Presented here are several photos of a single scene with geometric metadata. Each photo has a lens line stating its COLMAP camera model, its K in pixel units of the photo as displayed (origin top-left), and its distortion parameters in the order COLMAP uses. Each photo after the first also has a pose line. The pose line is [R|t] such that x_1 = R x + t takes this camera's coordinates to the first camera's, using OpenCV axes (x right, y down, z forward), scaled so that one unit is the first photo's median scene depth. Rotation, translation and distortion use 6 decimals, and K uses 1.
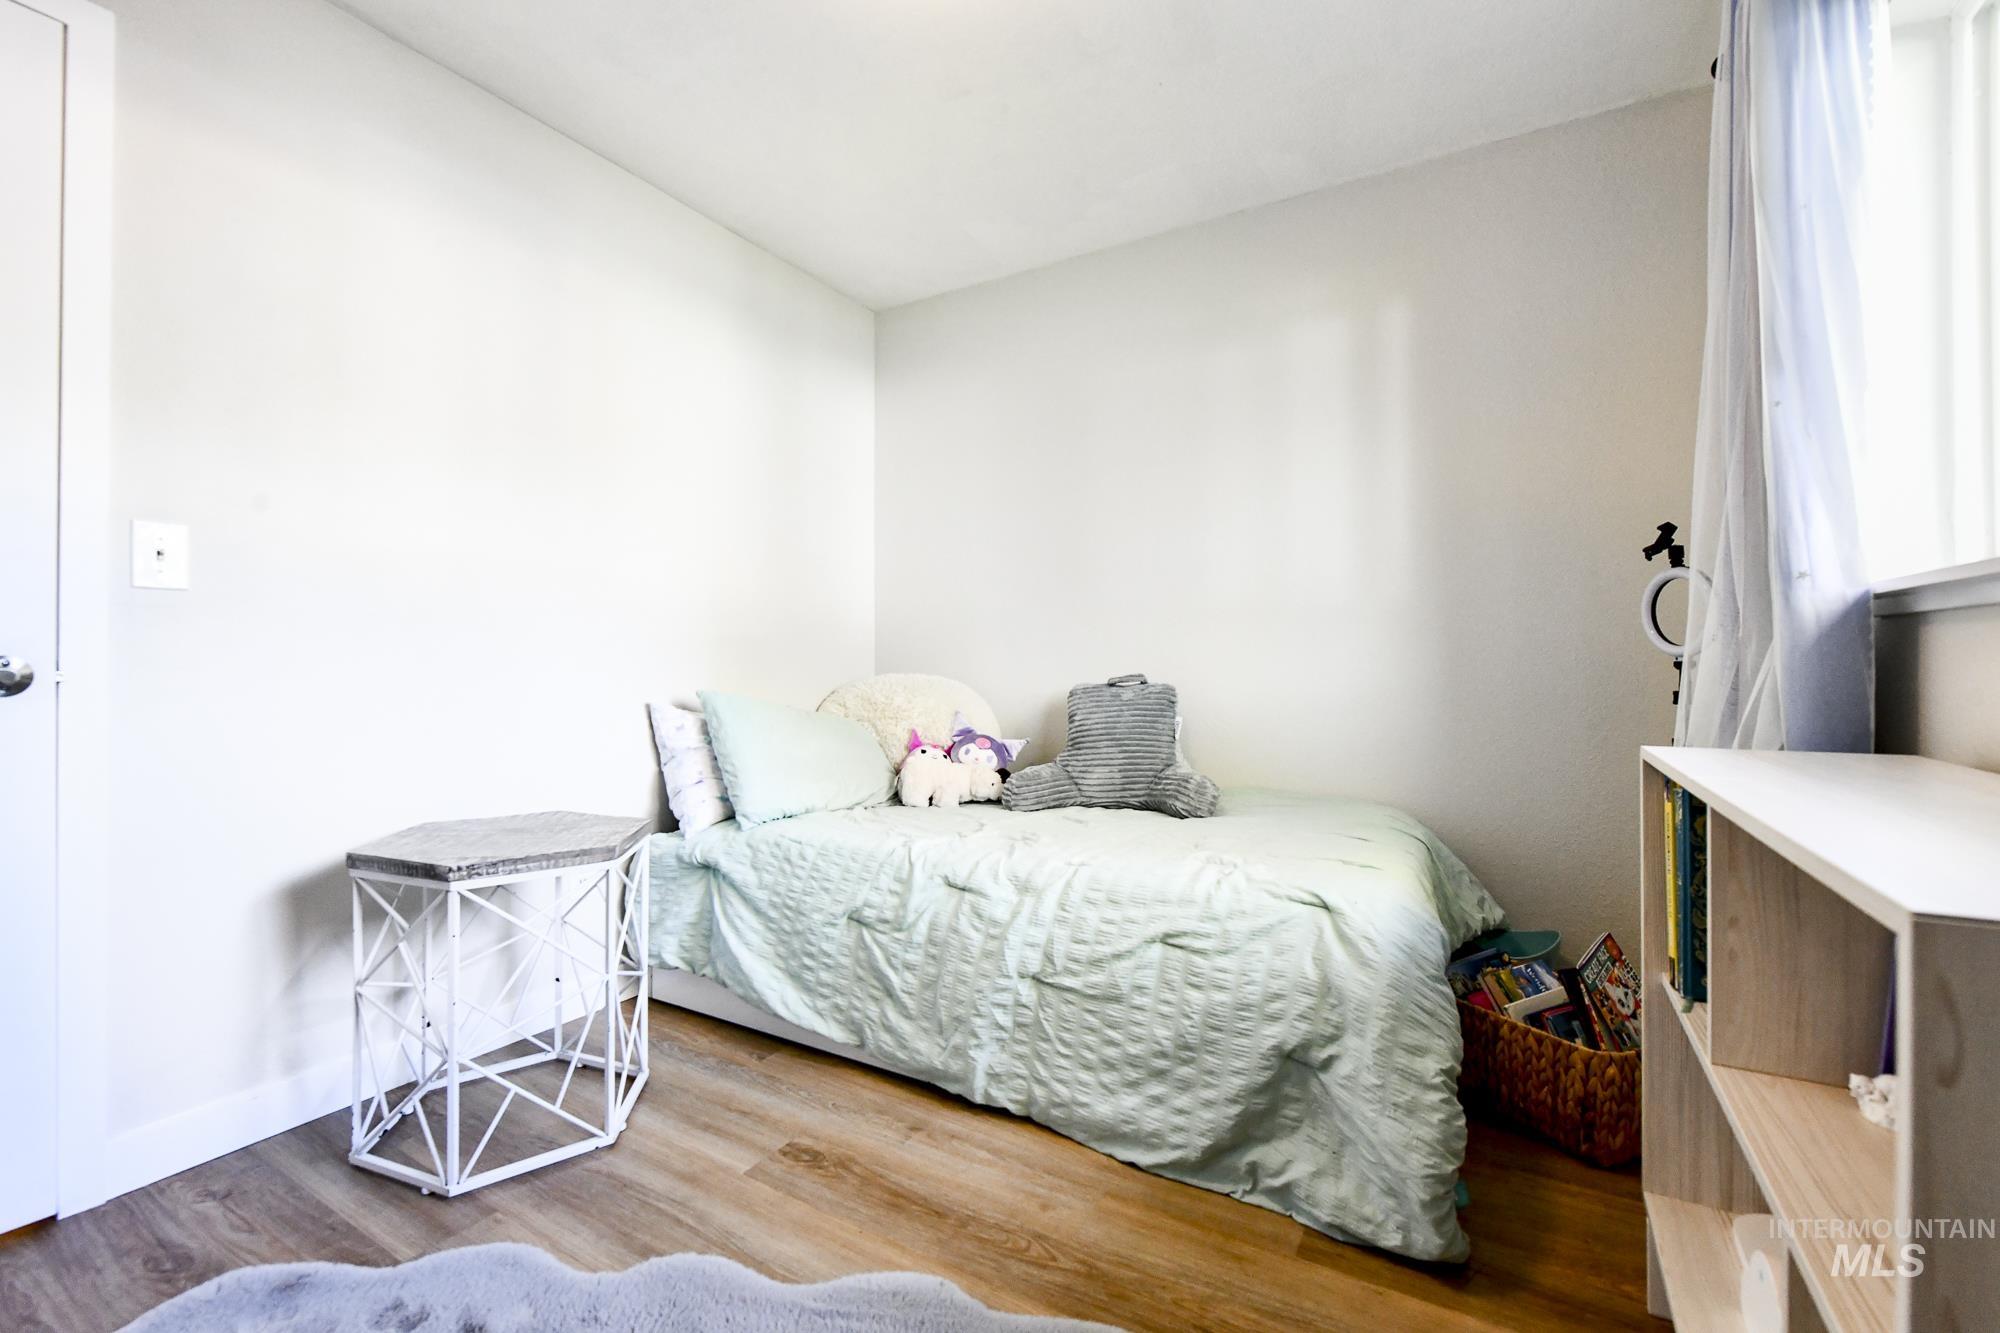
lens RADIAL K [[843.9, 0, 1003.6], [0, 843.9, 667.5], [0, 0, 1]] dist [-0.013890, -0.000184]
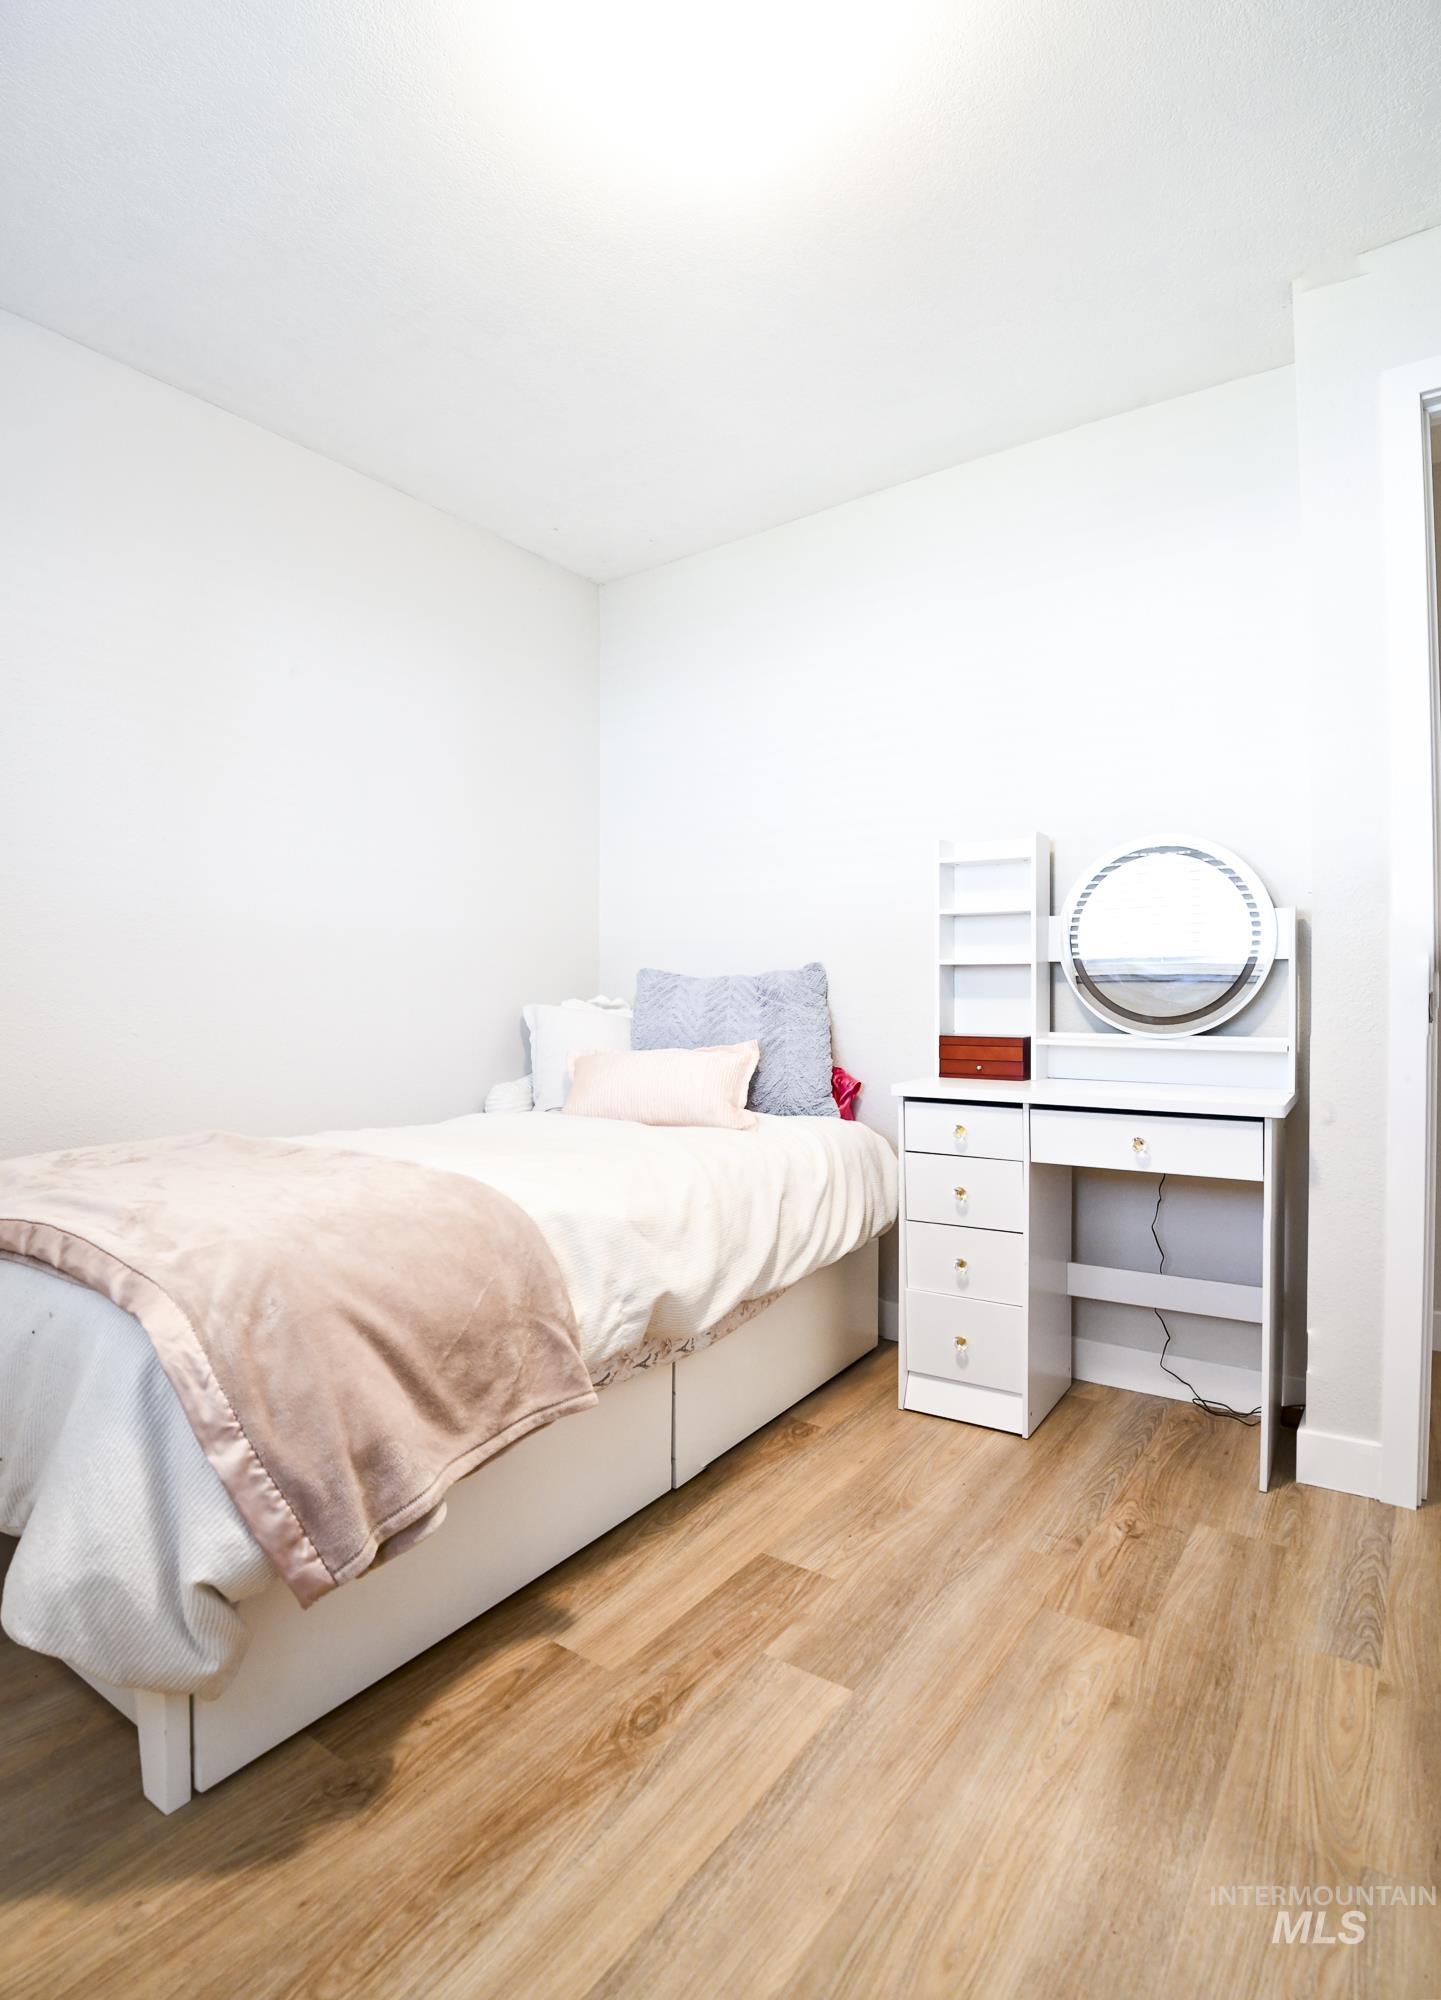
lens RADIAL K [[1026.1, 0, 731.1], [0, 1026.1, 1000.5], [0, 0, 1]] dist [-0.026750, -0.000484]
pose [[-0.040726, -0.003070, -0.999166, 0.594690], [-0.001647, 0.999994, -0.003005, -0.002612], [0.999169, 0.001523, -0.040730, 1.108672]]
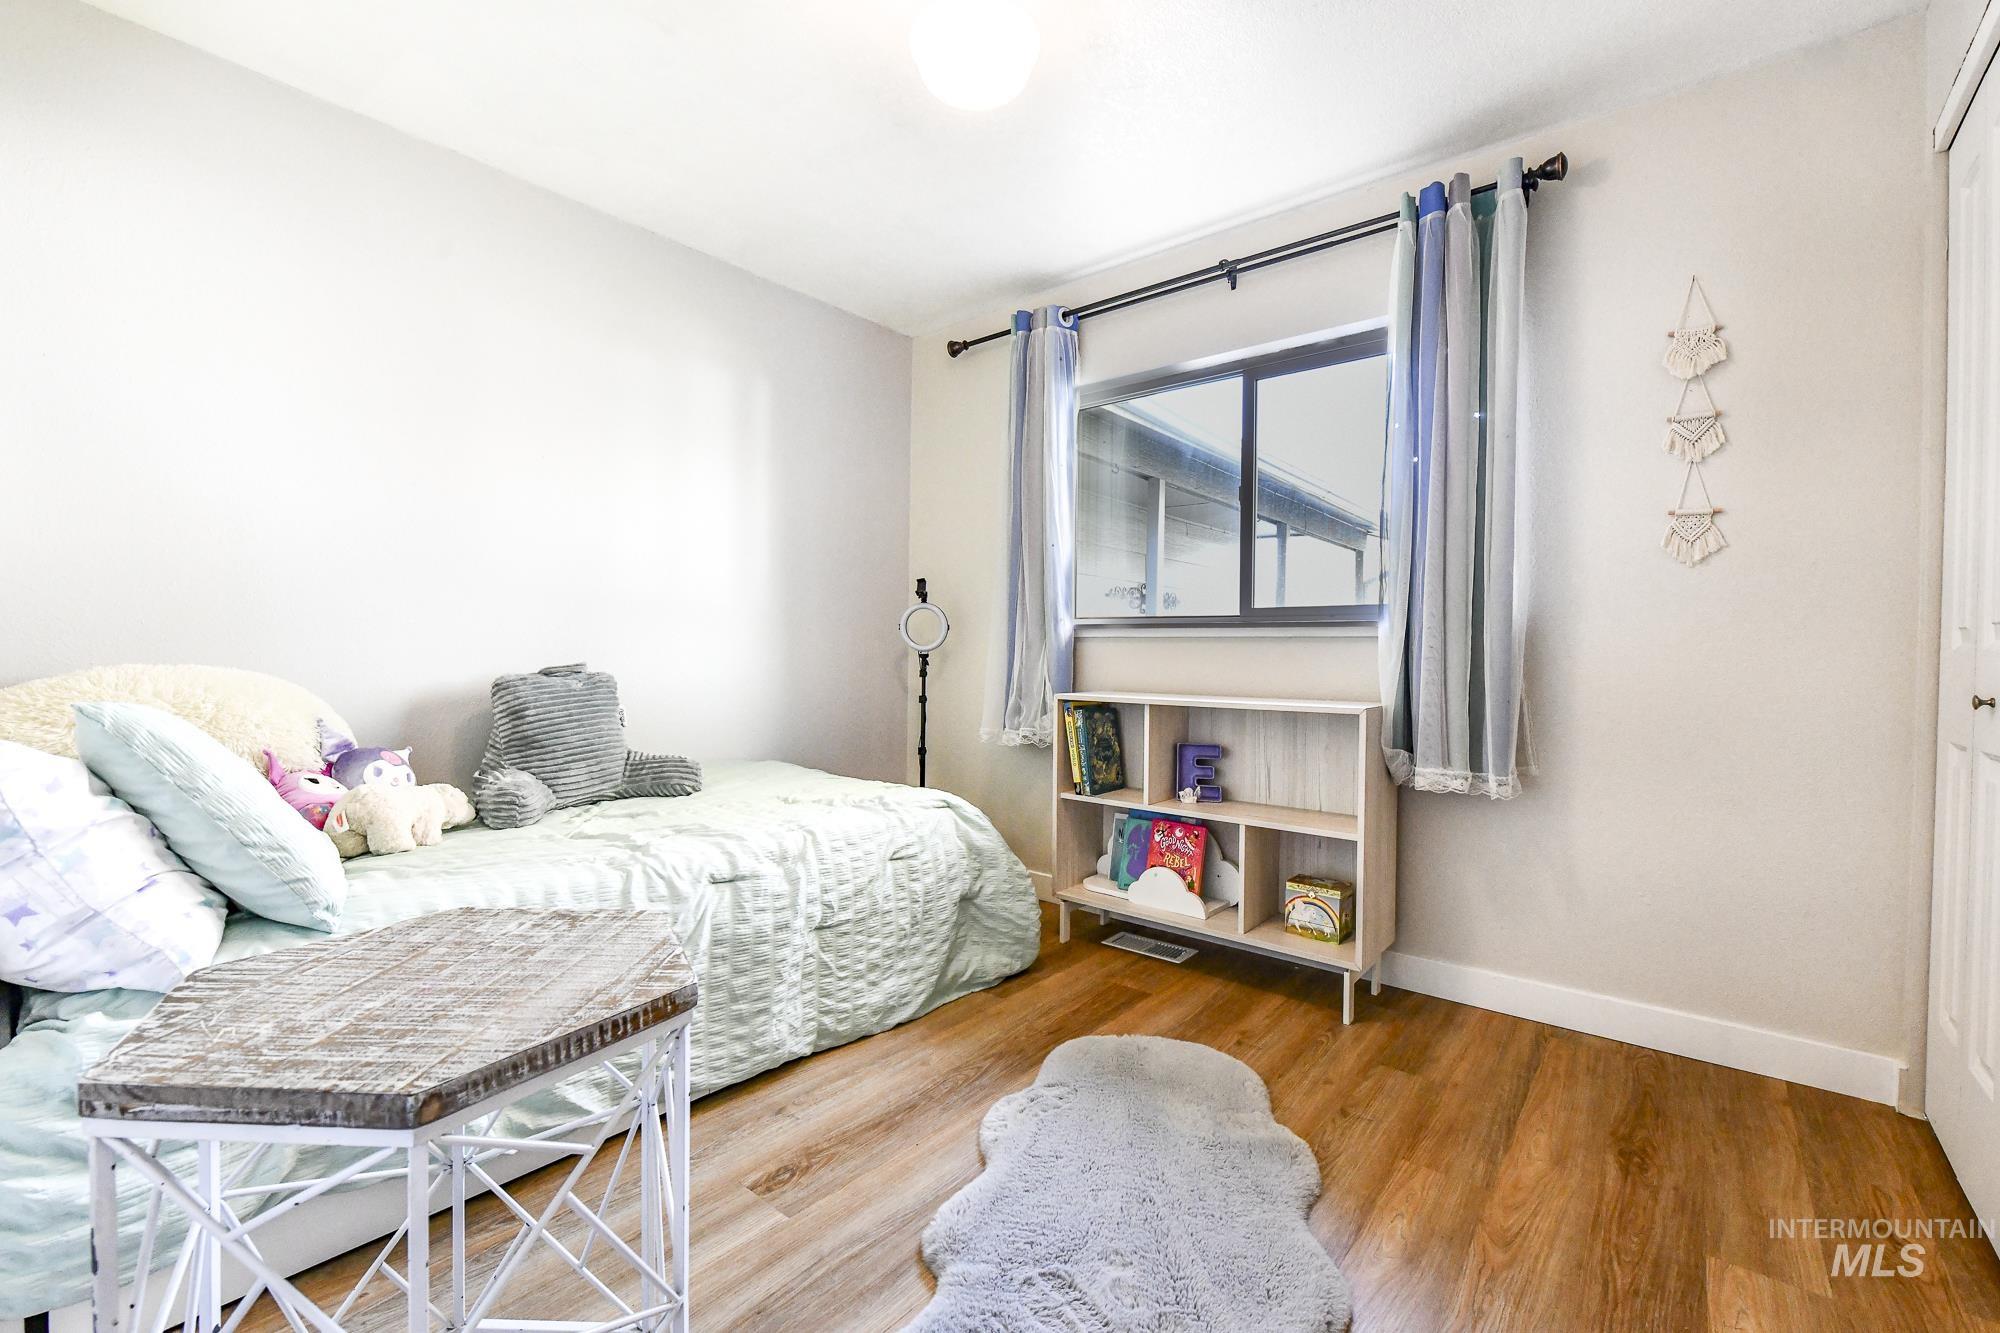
lens RADIAL K [[843.9, 0, 997.8], [0, 843.9, 662.6], [0, 0, 1]] dist [-0.013890, -0.000184]
pose [[0.145834, -0.004565, 0.989299, -1.135007], [-0.007620, 0.999955, 0.005737, -0.001486], [-0.989280, -0.008375, 0.145792, 0.632214]]
